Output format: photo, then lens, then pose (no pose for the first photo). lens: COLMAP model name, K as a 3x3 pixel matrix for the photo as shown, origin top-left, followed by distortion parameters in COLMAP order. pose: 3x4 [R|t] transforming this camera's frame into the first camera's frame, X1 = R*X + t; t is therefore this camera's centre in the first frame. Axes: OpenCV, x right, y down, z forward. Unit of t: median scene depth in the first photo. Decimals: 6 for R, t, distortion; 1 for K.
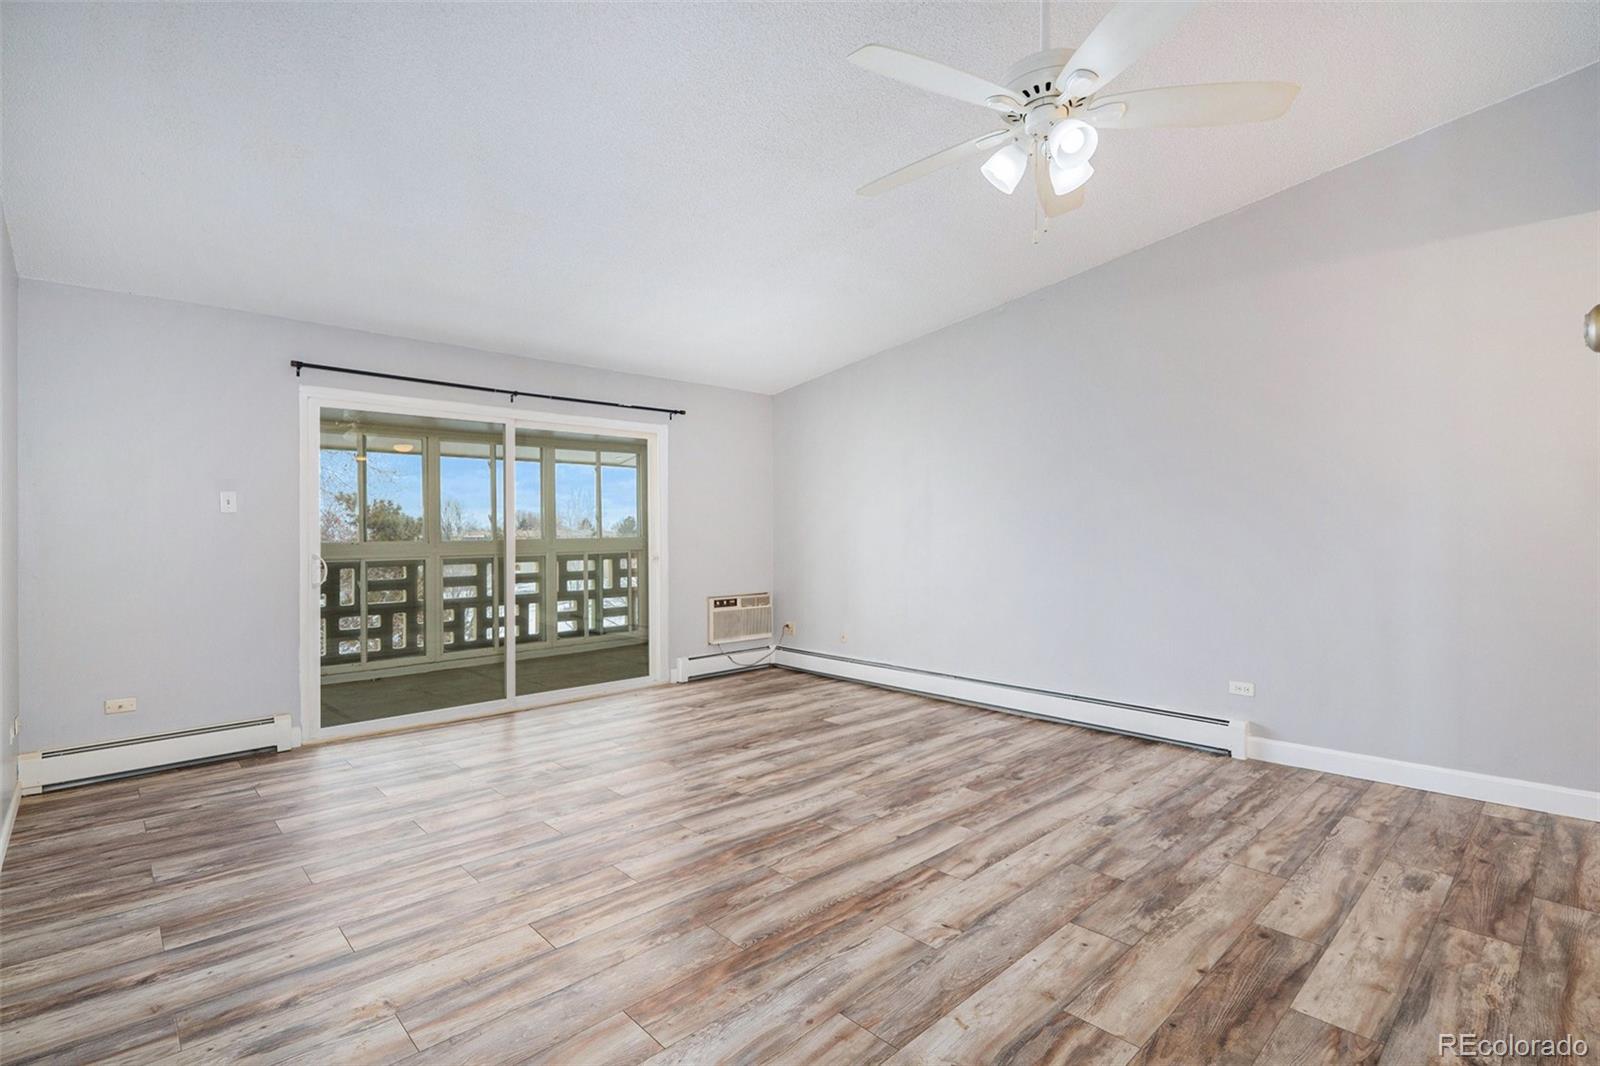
lens RADIAL K [[744.2, 0, 800.0], [0, 744.2, 533.0], [0, 0, 1]] dist [0.002304, 0.000133]
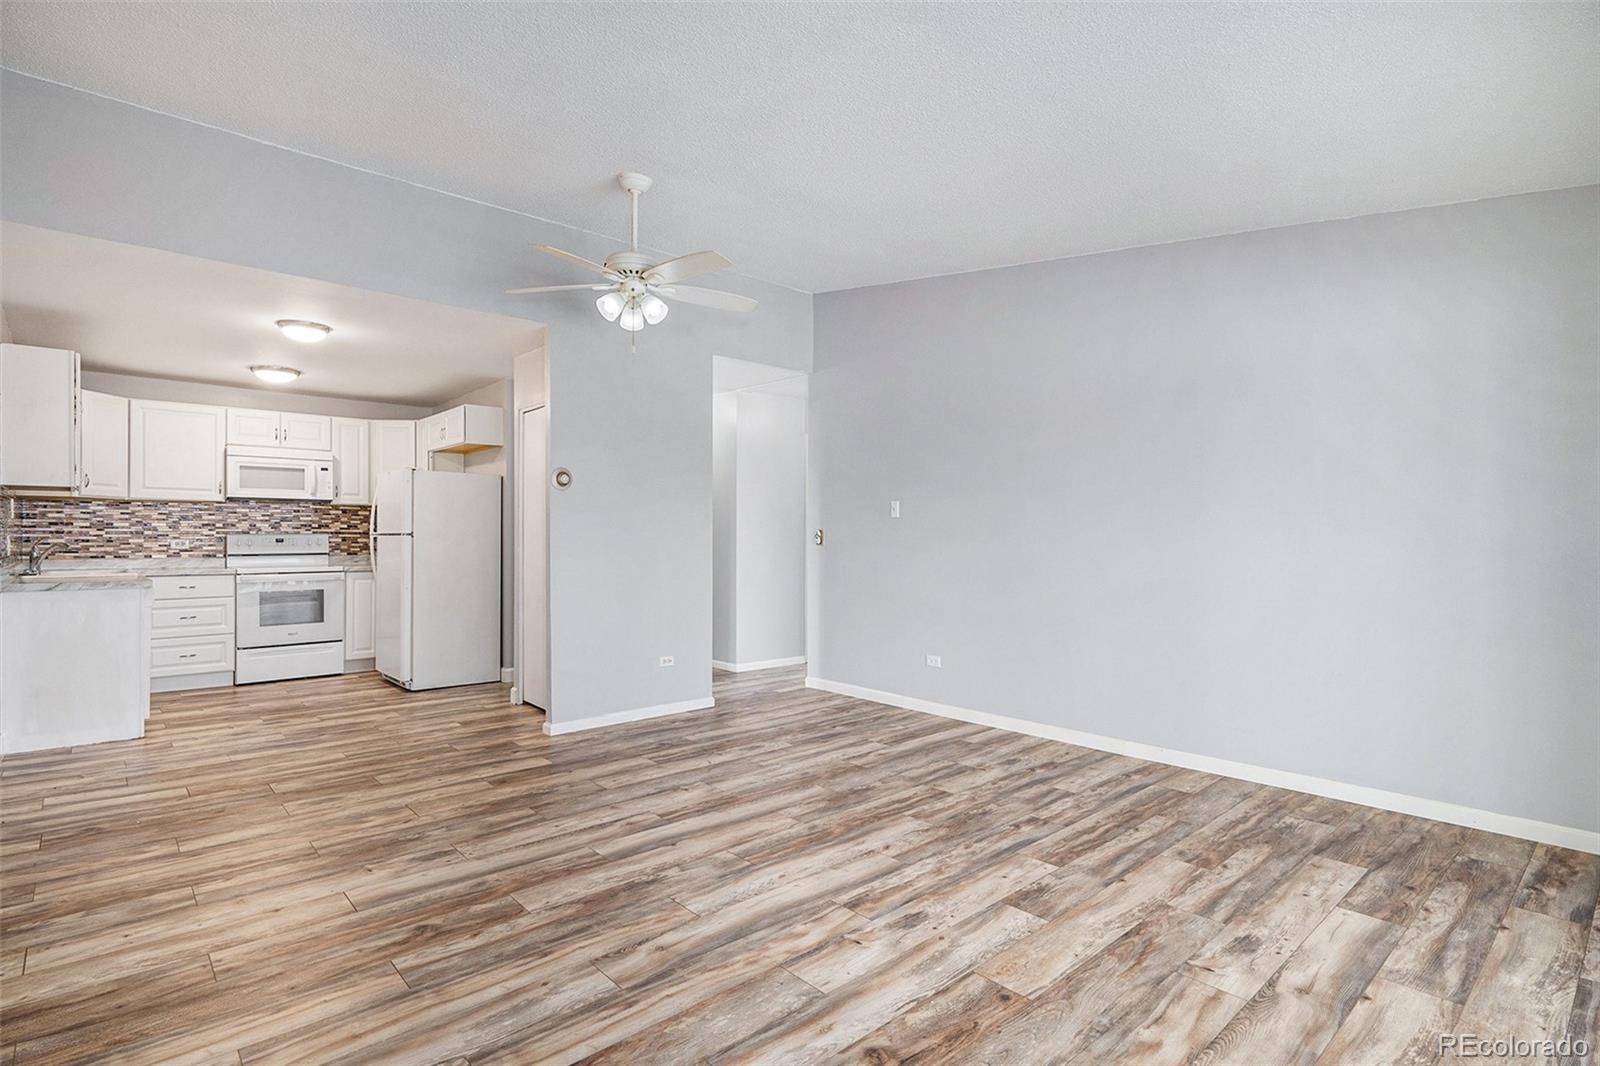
lens RADIAL K [[802.8, 0, 800.0], [0, 802.8, 533.0], [0, 0, 1]] dist [-0.094522, 0.075116]
pose [[-0.999844, 0.005676, 0.016747, -0.052427], [0.005662, 0.999984, -0.000866, -0.010457], [-0.016752, -0.000771, -0.999859, 1.833214]]
